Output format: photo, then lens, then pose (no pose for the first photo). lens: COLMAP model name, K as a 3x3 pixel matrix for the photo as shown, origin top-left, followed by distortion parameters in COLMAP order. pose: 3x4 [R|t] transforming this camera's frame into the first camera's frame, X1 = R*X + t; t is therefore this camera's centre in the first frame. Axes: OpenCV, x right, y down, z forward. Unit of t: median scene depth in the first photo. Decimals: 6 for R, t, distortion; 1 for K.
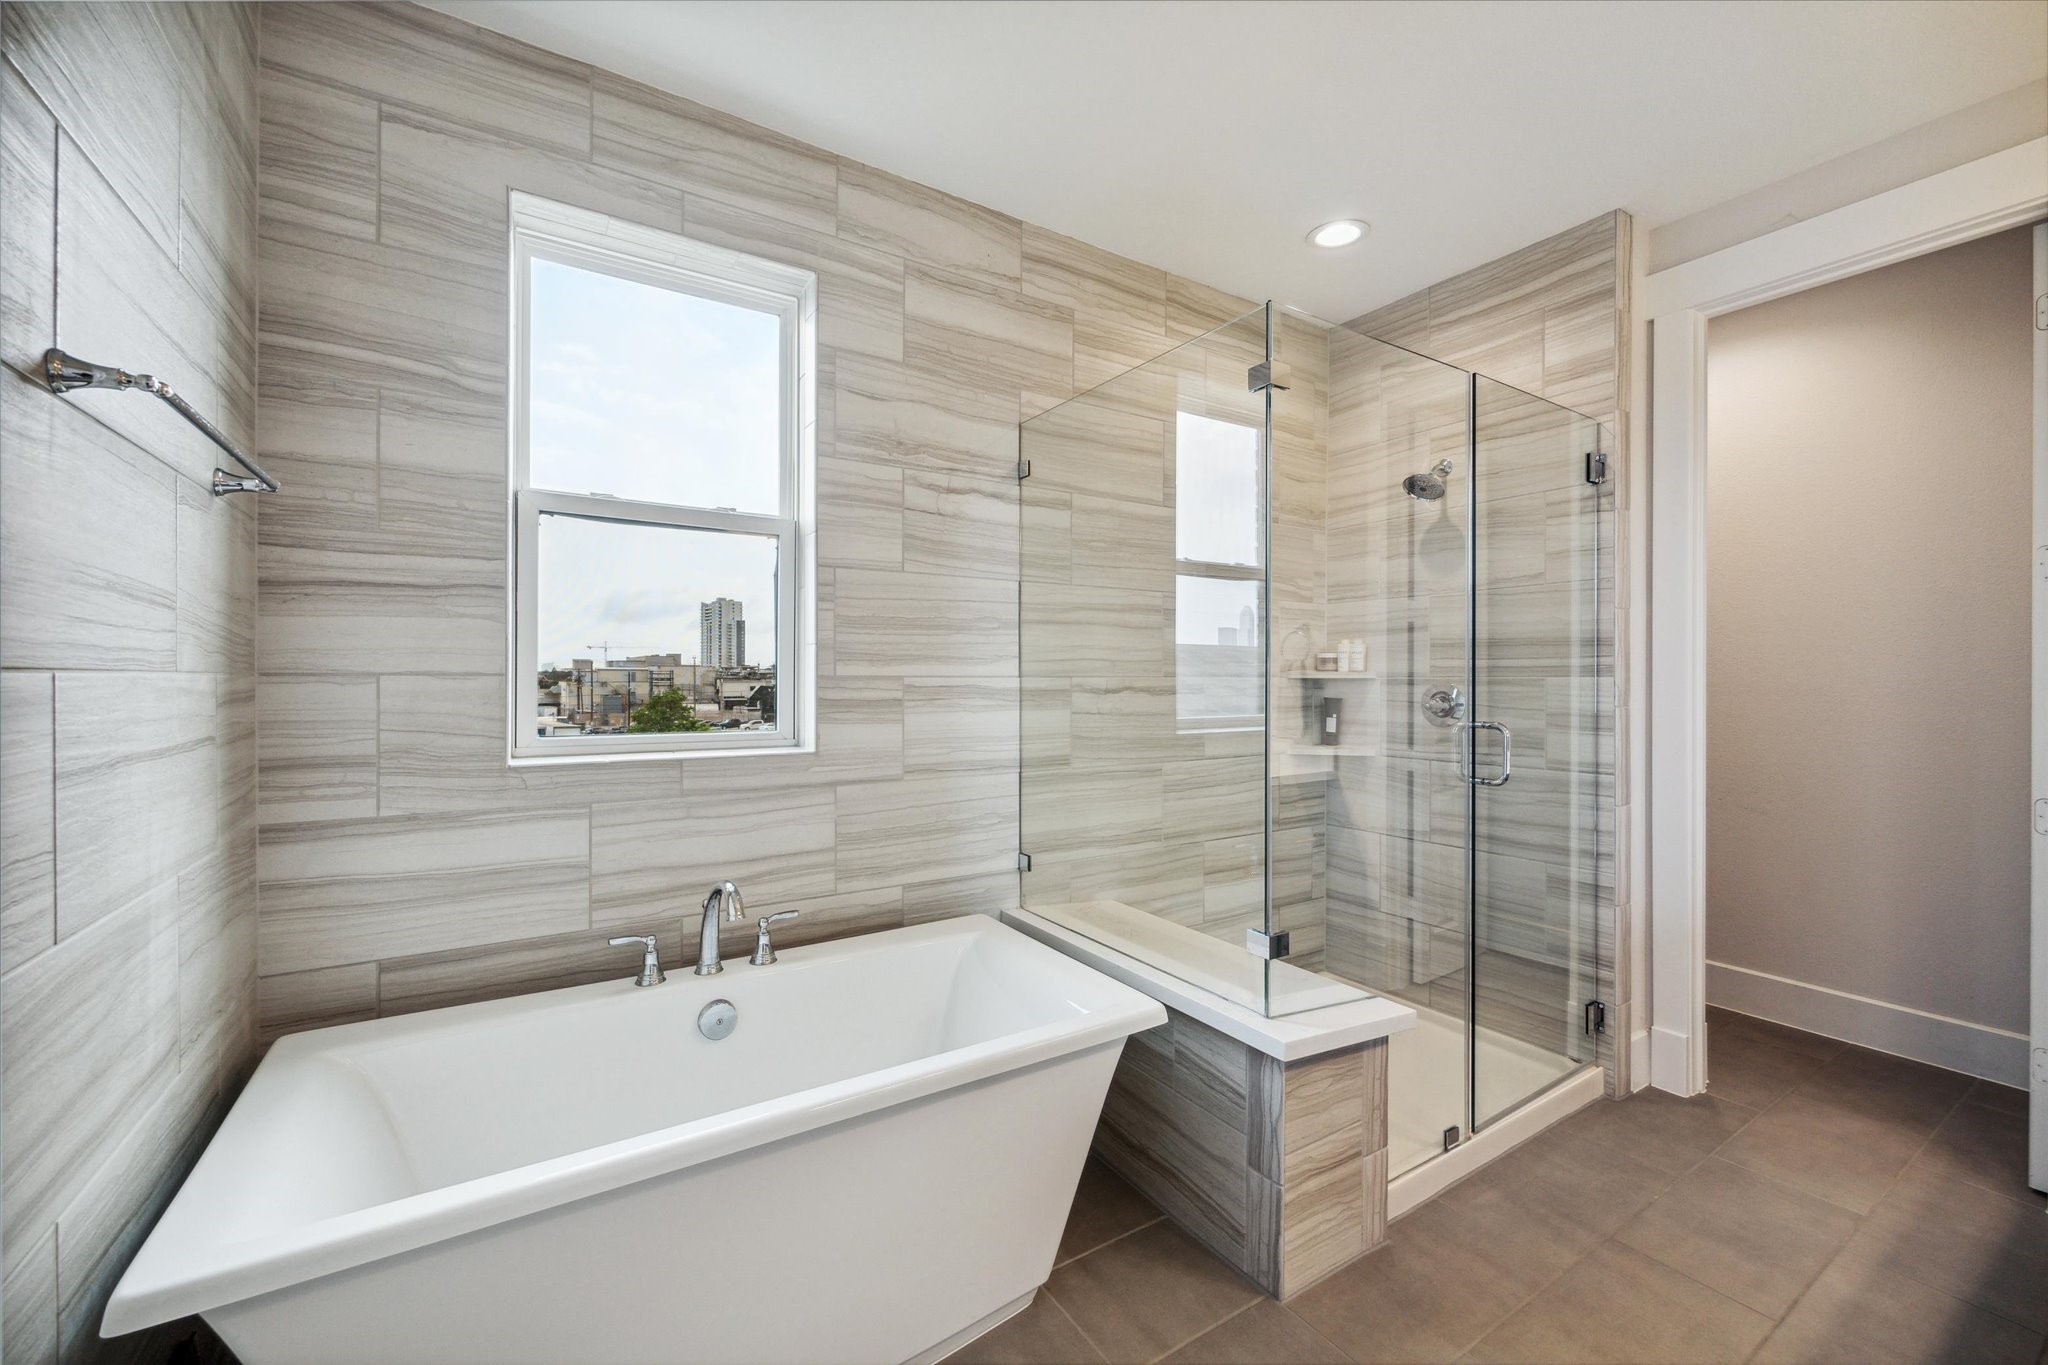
lens RADIAL K [[828.4, 0, 1030.2], [0, 828.4, 674.6], [0, 0, 1]] dist [0.000160, 0.000267]
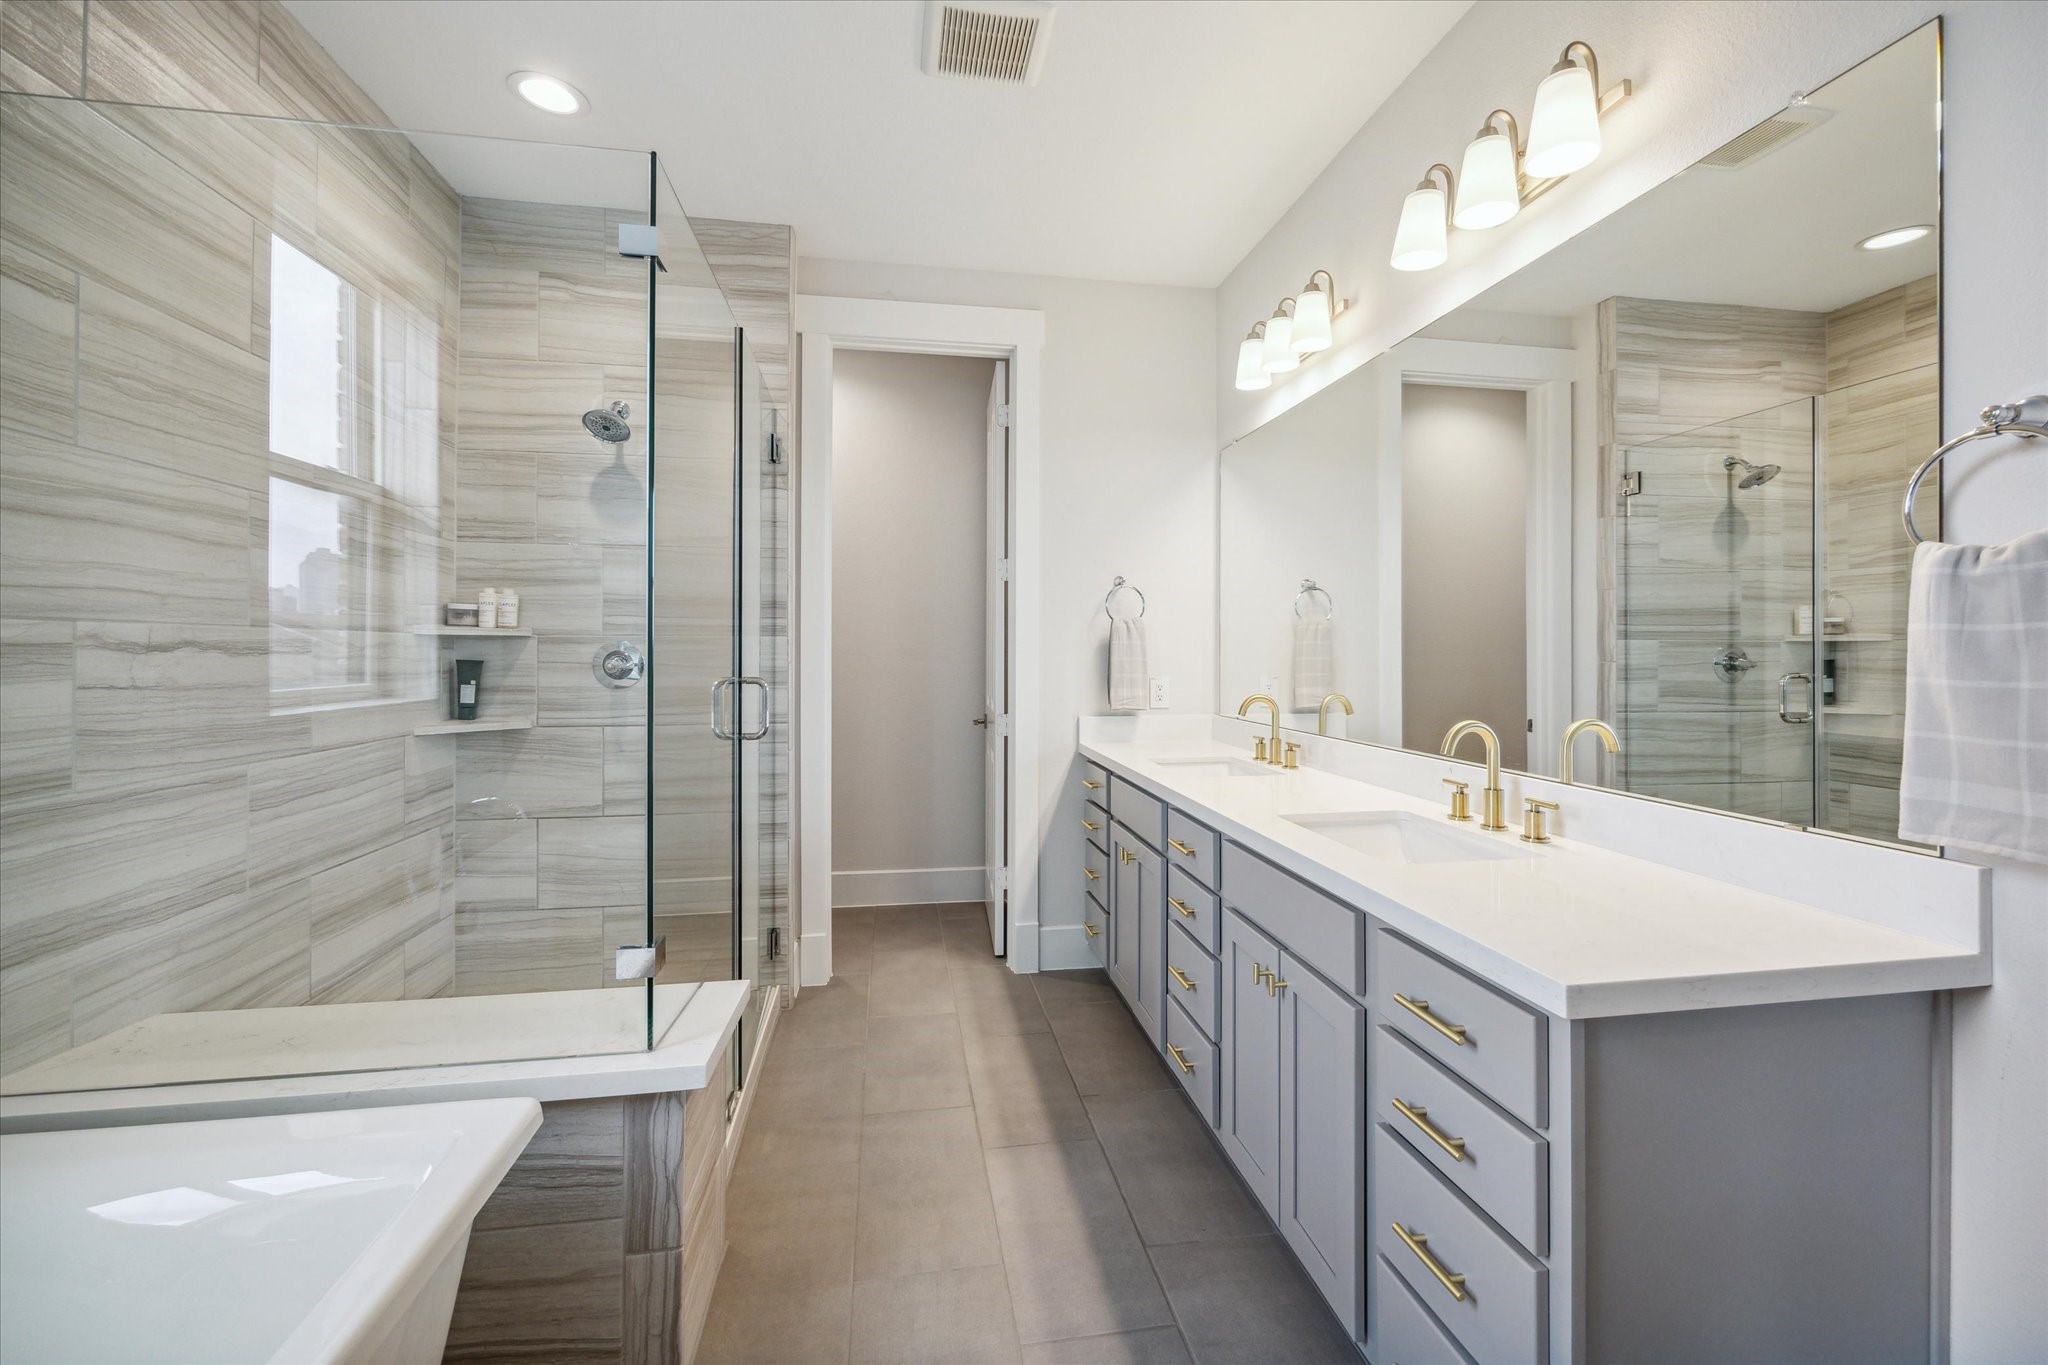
lens RADIAL K [[836.9, 0, 1030.0], [0, 836.9, 645.8], [0, 0, 1]] dist [-0.002601, -0.000043]
pose [[0.387768, 0.007679, 0.921725, -0.206533], [-0.008356, 0.999953, -0.004815, 0.017011], [-0.921719, -0.005835, 0.387814, 0.234089]]
